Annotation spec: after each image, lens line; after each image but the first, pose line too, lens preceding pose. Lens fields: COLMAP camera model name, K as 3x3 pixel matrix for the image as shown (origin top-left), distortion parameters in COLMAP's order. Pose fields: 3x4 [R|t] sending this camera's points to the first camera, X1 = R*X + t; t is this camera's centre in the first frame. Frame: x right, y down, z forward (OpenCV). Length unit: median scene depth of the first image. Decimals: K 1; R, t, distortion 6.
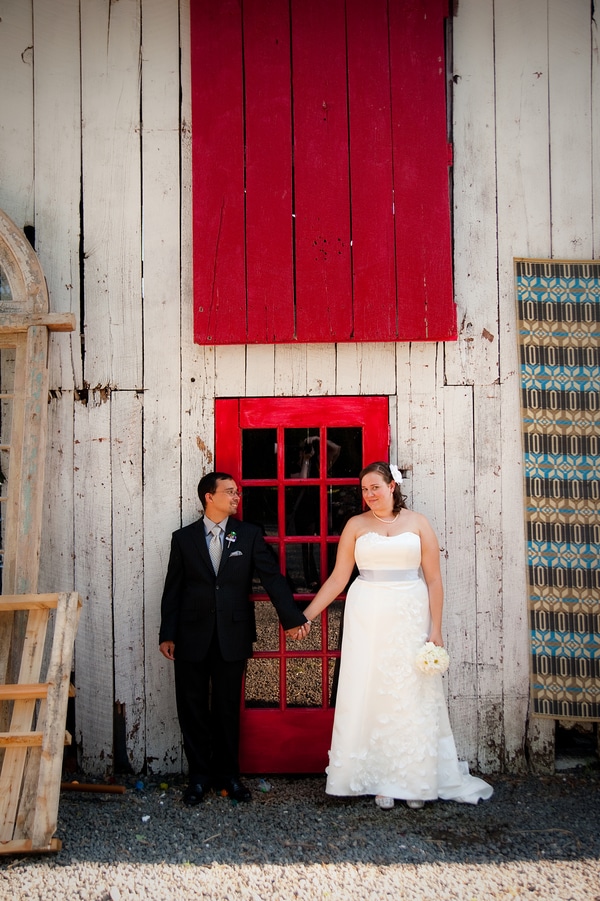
lens RADIAL K [[922.2, 0, 303.0], [0, 922.2, 452.6], [0, 0, 1]] dist [-0.015486, 0.000000]
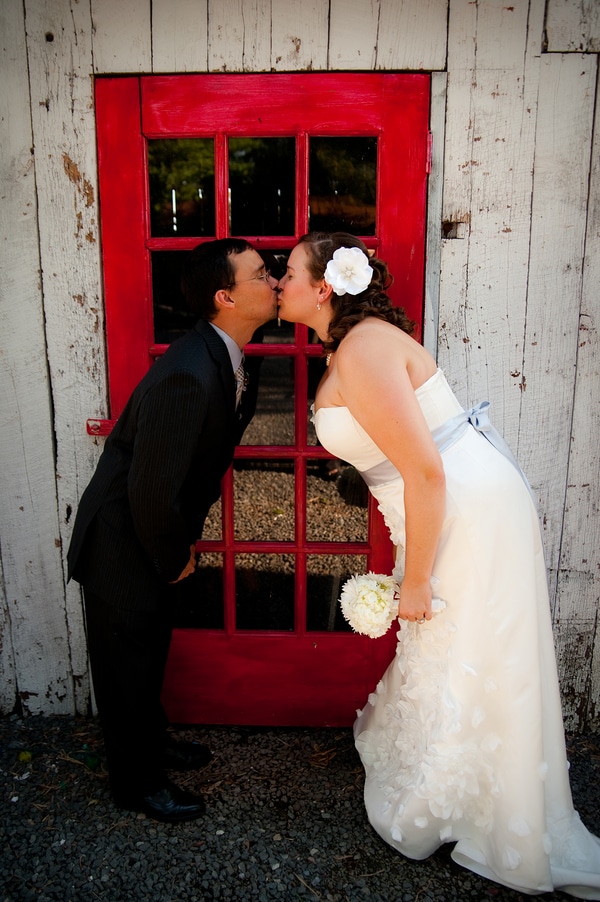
lens RADIAL K [[727.3, 0, 304.0], [0, 727.3, 451.2], [0, 0, 1]] dist [-0.060646, 0.008983]
pose [[0.999883, 0.015268, -0.000018, 0.025505], [-0.014855, 0.973126, 0.229794, 0.052388], [0.003526, -0.229767, 0.973239, 0.565644]]
